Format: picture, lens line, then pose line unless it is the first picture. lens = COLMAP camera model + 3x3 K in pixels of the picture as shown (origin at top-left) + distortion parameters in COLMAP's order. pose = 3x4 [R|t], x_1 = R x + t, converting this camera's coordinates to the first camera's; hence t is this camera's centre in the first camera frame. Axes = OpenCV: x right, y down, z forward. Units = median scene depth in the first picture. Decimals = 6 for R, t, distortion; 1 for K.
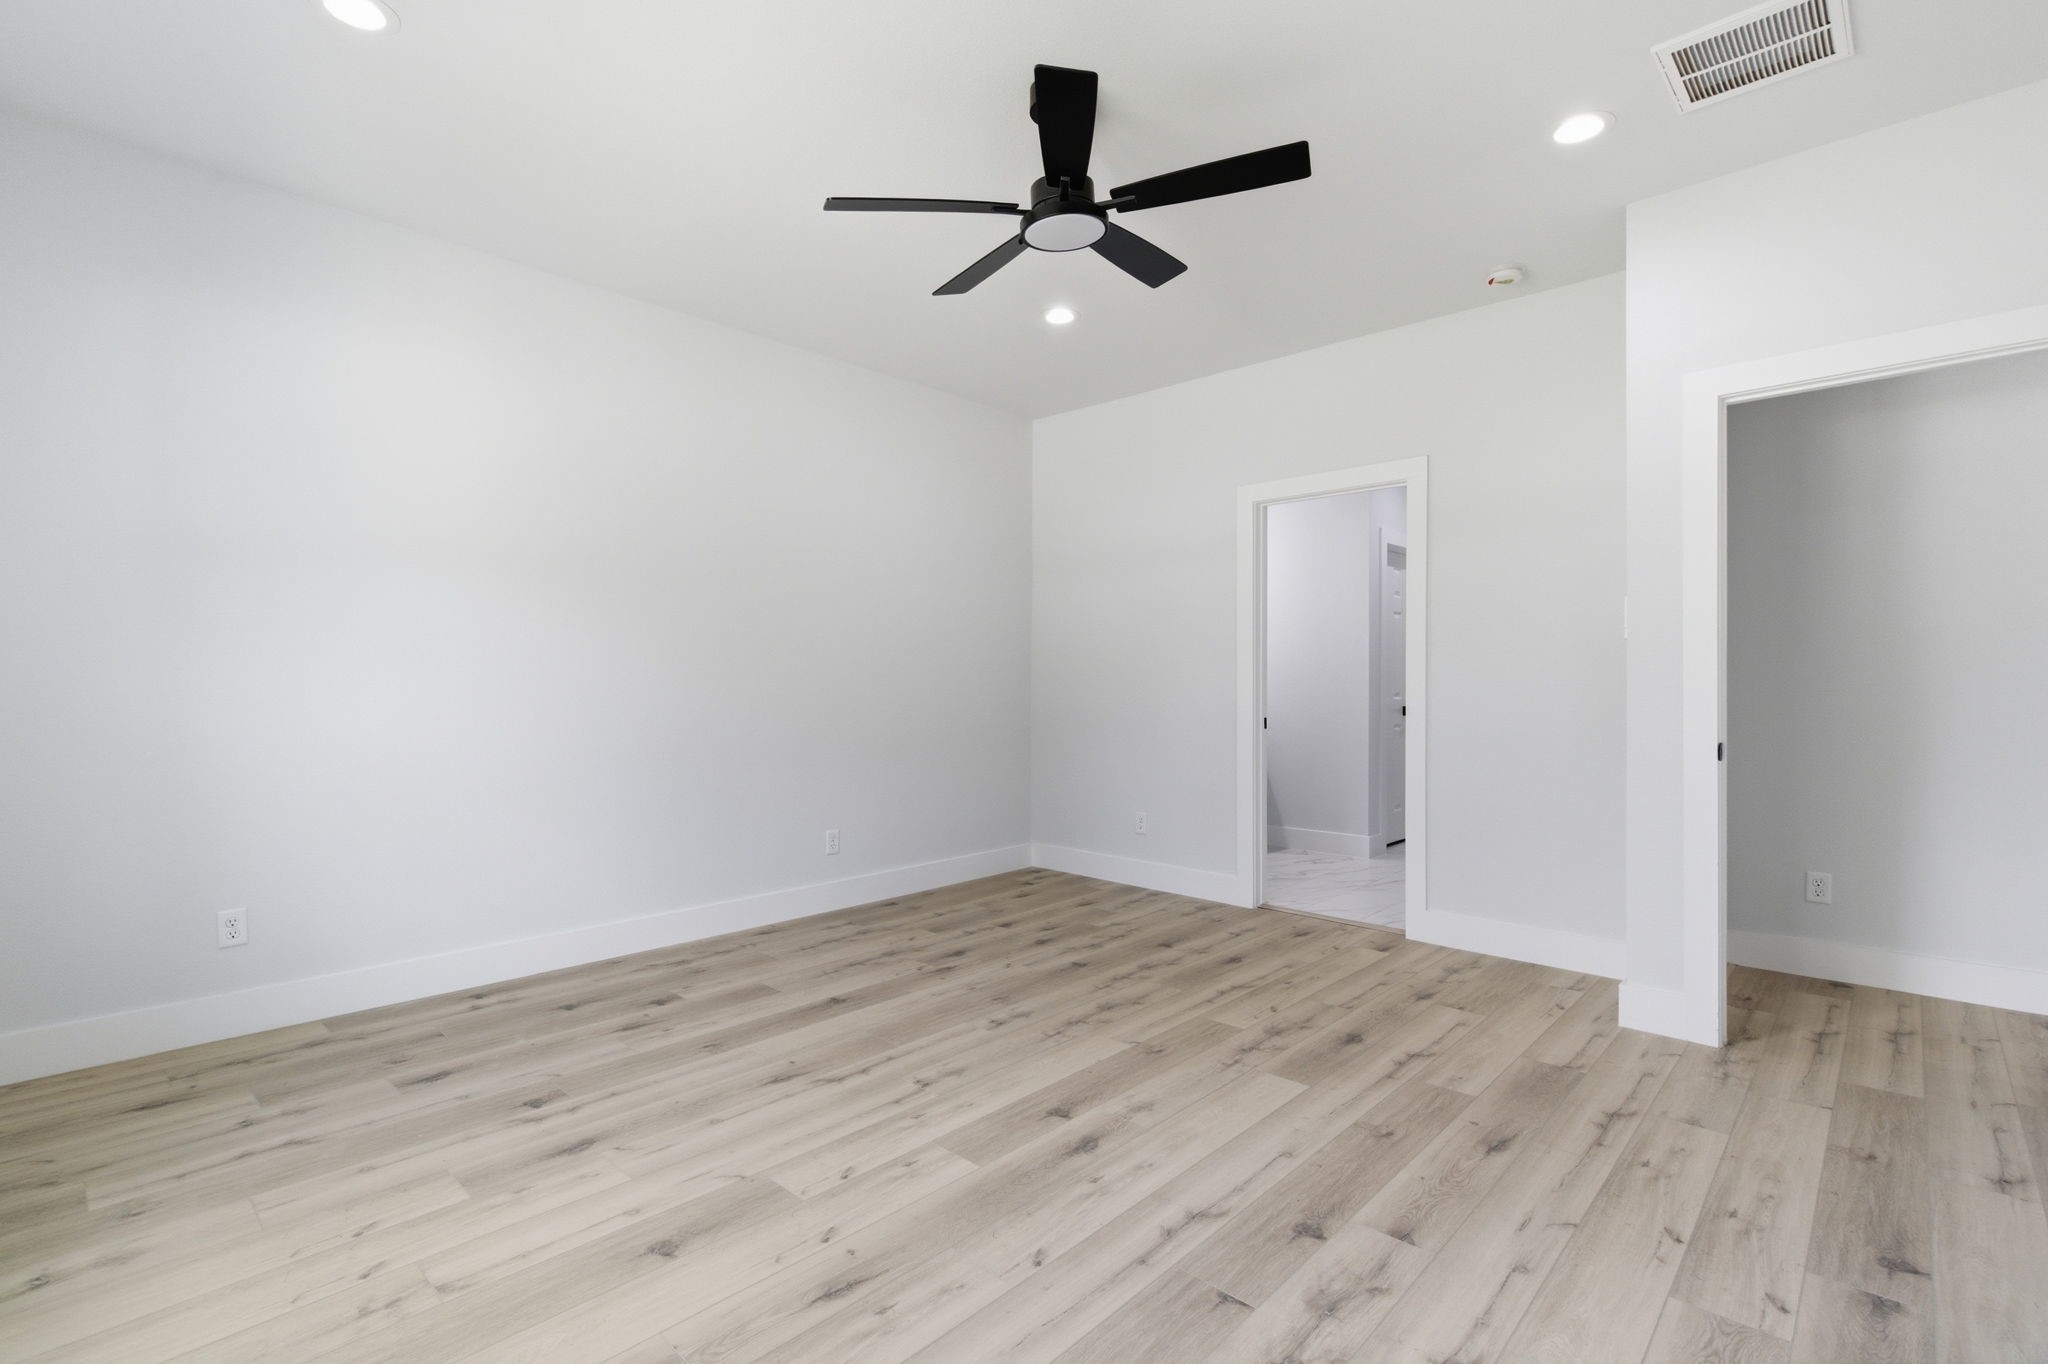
lens RADIAL K [[932.2, 0, 1015.8], [0, 932.2, 674.1], [0, 0, 1]] dist [0.007491, -0.004916]
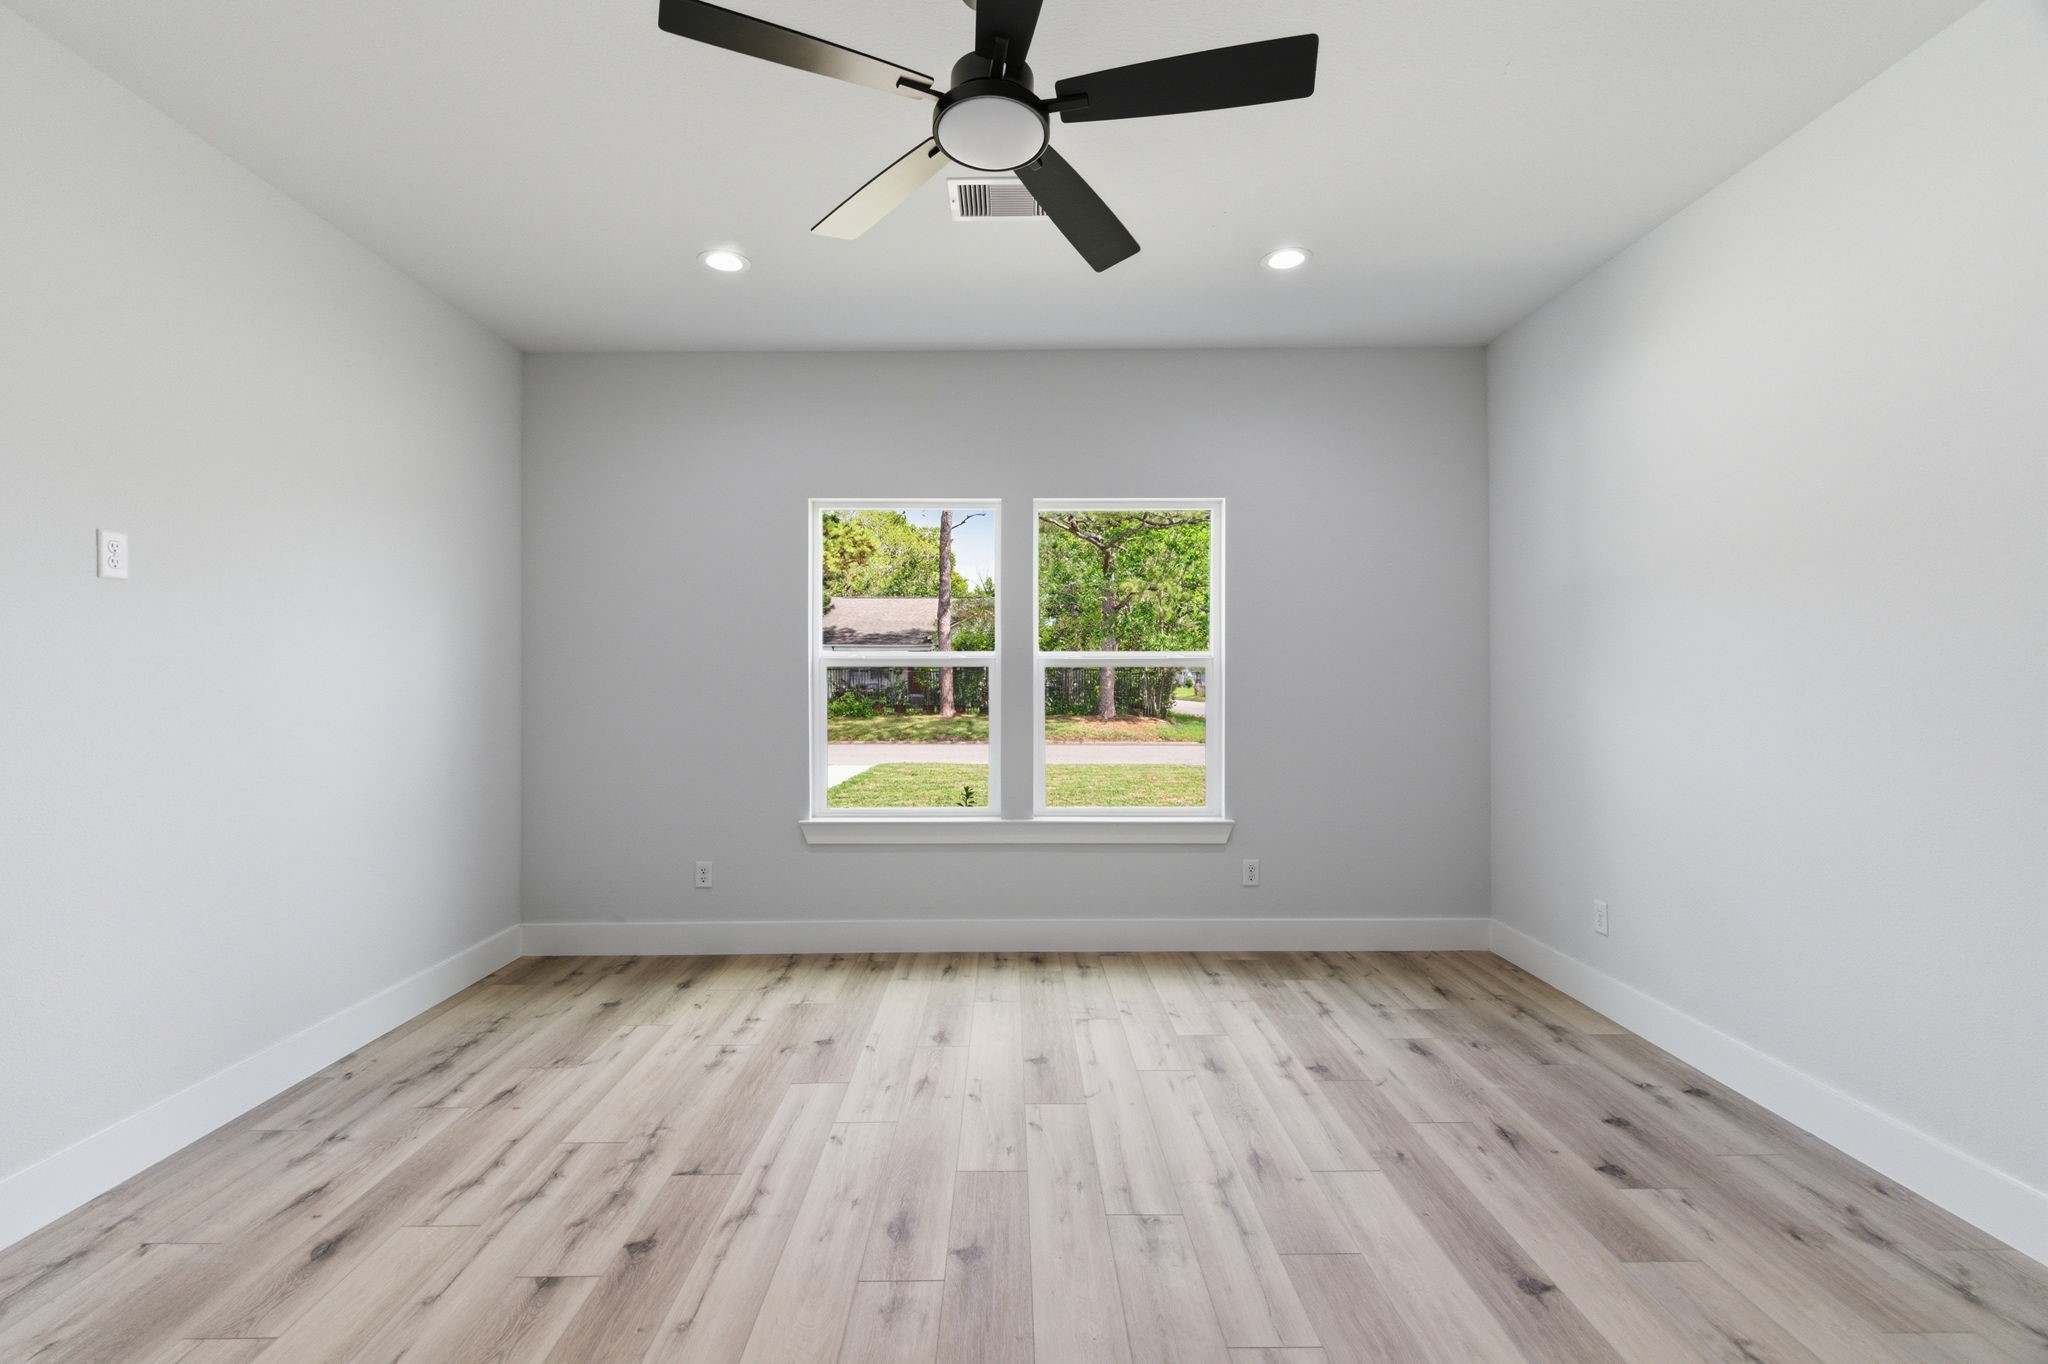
lens RADIAL K [[932.2, 0, 1015.8], [0, 932.2, 674.1], [0, 0, 1]] dist [0.007491, -0.004916]
pose [[-0.719363, -0.001542, -0.694632, 0.628373], [0.009150, 0.999890, -0.011696, -0.027110], [0.694574, -0.014770, -0.719270, 1.743178]]
